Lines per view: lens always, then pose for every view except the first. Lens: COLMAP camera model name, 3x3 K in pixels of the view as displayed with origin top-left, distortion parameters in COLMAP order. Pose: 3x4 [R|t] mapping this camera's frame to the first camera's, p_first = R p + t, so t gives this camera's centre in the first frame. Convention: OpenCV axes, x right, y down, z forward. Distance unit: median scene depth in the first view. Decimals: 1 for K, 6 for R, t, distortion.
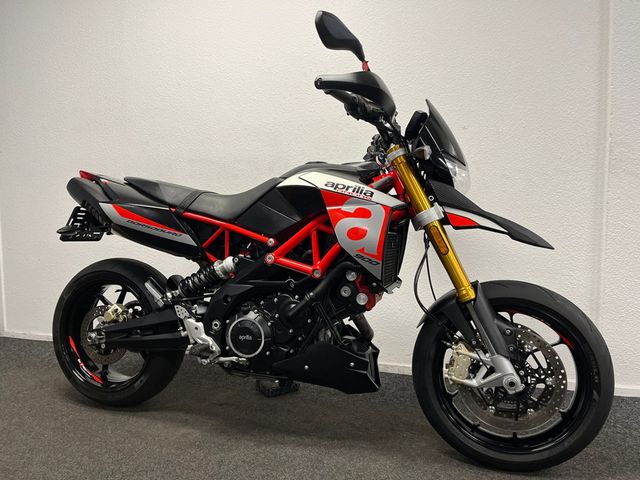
lens RADIAL K [[483.5, 0, 320.0], [0, 483.5, 240.0], [0, 0, 1]] dist [0.072159, -0.103853]
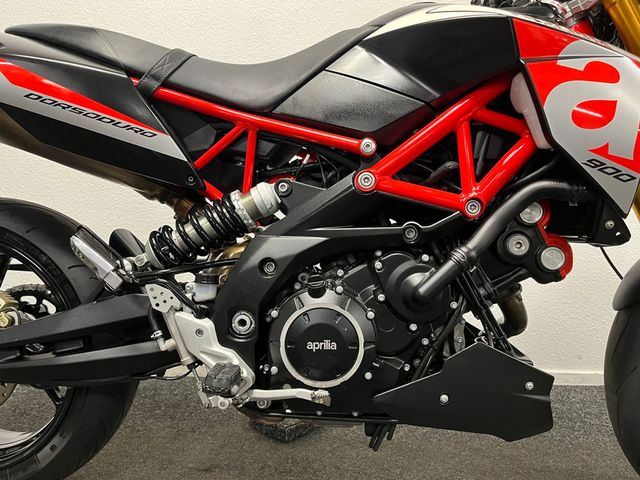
lens RADIAL K [[483.5, 0, 320.0], [0, 483.5, 240.0], [0, 0, 1]] dist [0.072159, -0.103853]
pose [[0.964939, -0.004256, 0.262441, -0.265802], [0.001922, 0.999956, 0.009151, 0.090230], [-0.262469, -0.008326, 0.964905, 0.524667]]
